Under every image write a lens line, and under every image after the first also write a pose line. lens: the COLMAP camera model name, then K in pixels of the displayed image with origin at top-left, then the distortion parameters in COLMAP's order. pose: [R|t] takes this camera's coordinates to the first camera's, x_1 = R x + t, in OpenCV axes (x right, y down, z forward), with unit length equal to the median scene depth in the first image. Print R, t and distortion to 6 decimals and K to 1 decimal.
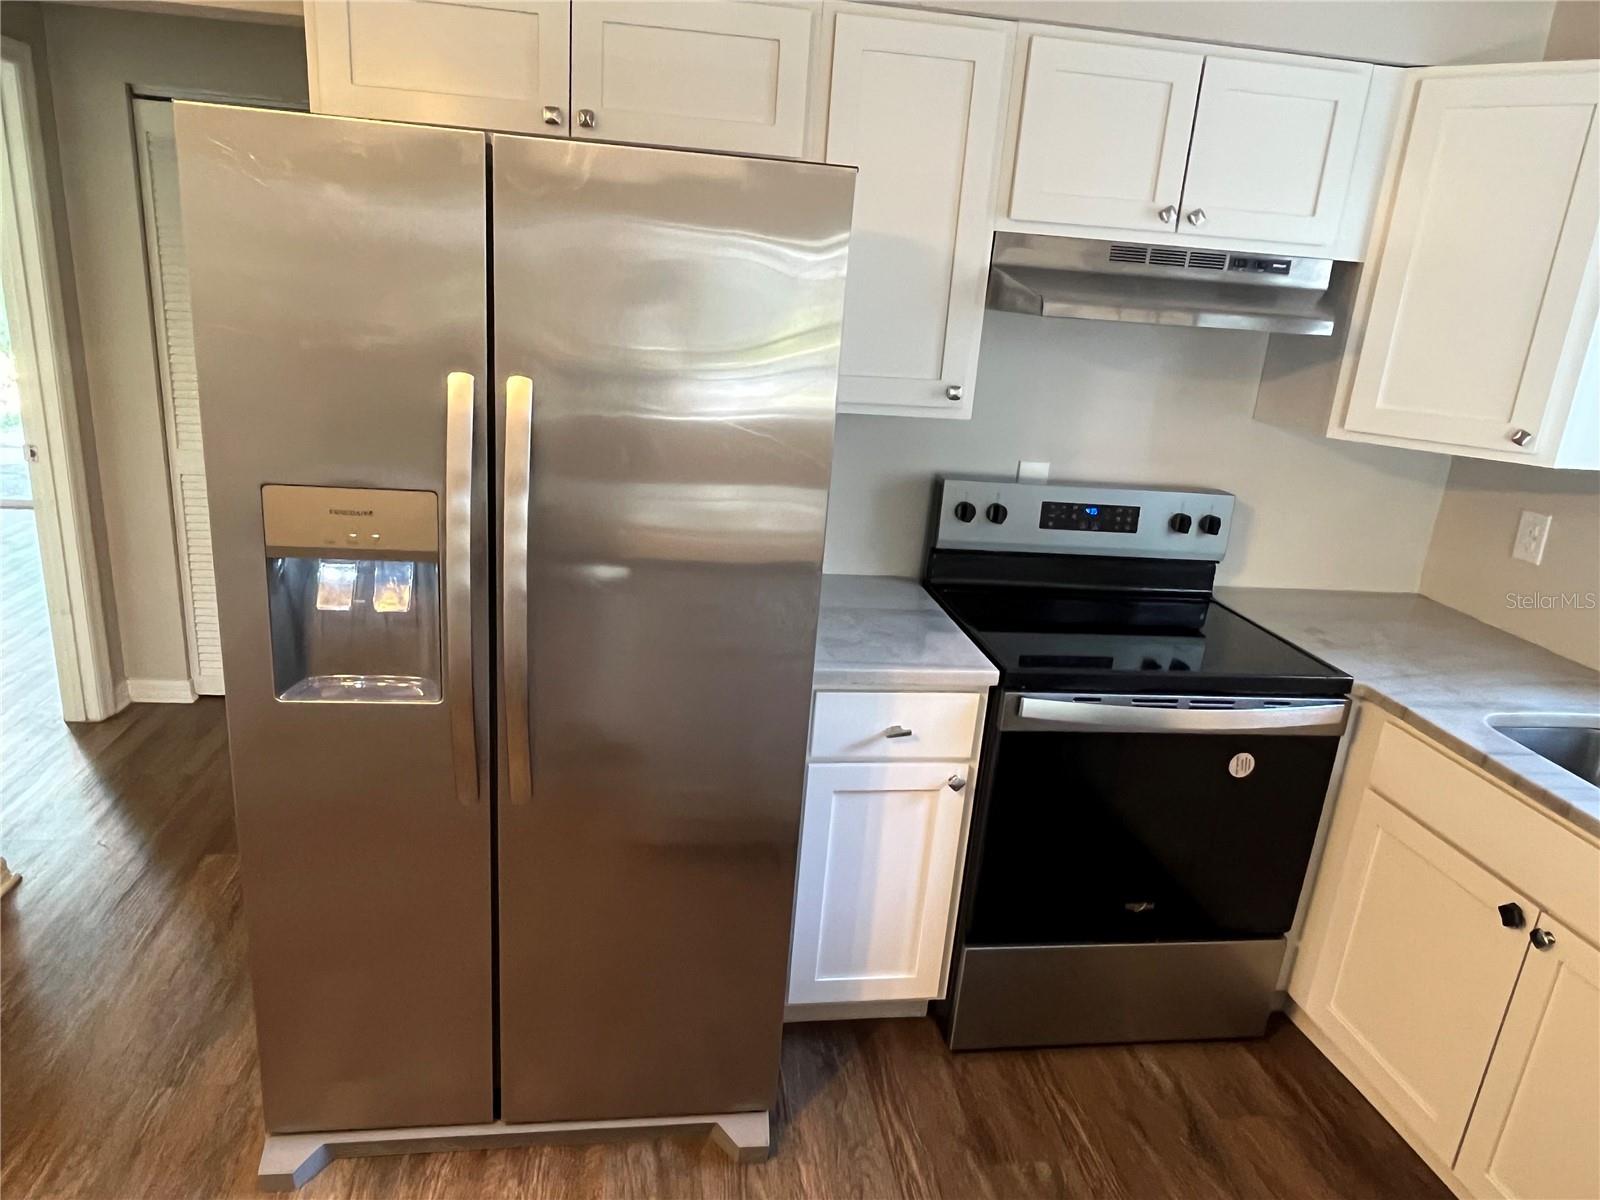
lens RADIAL K [[1024.6, 0, 798.0], [0, 1024.6, 599.2], [0, 0, 1]] dist [-0.008606, -0.001593]
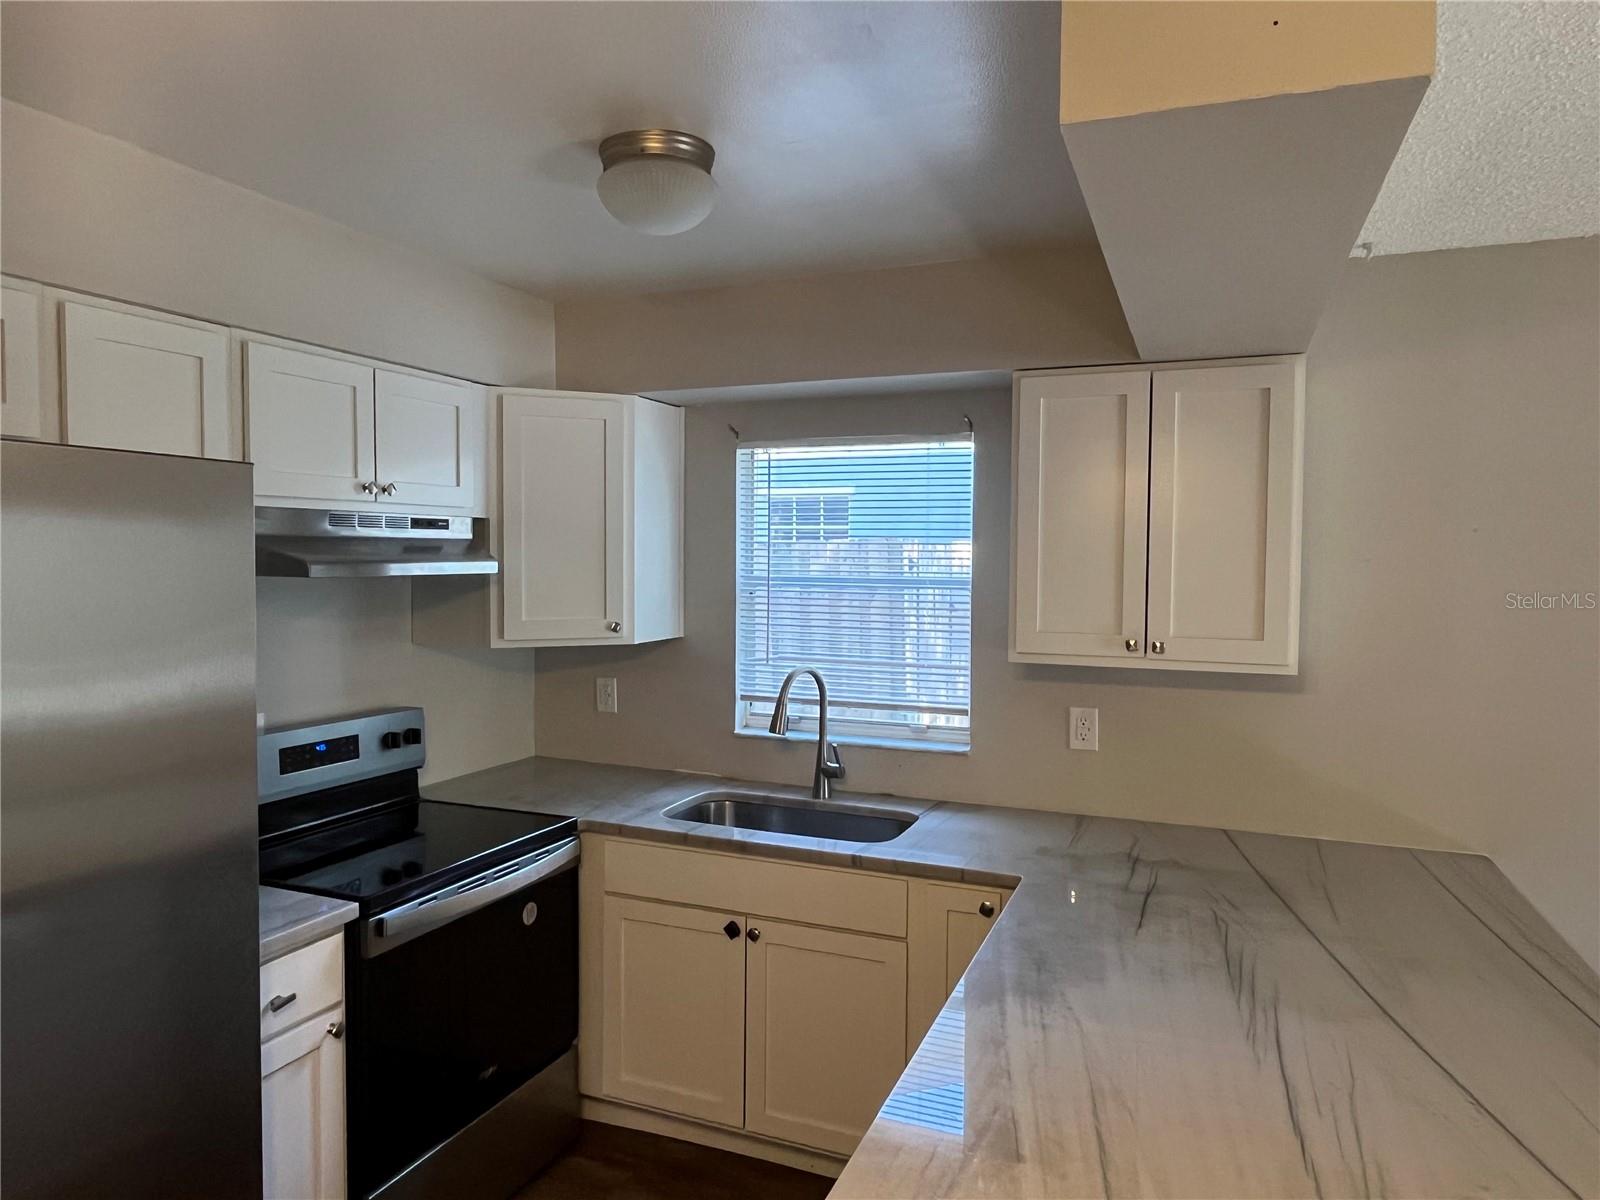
lens RADIAL K [[1024.6, 0, 805.4], [0, 1024.6, 596.6], [0, 0, 1]] dist [-0.008606, -0.001593]
pose [[0.512166, -0.102785, 0.852714, -0.405101], [0.284350, 0.957117, -0.055420, -0.039480], [-0.810451, 0.270854, 0.519430, -0.008560]]
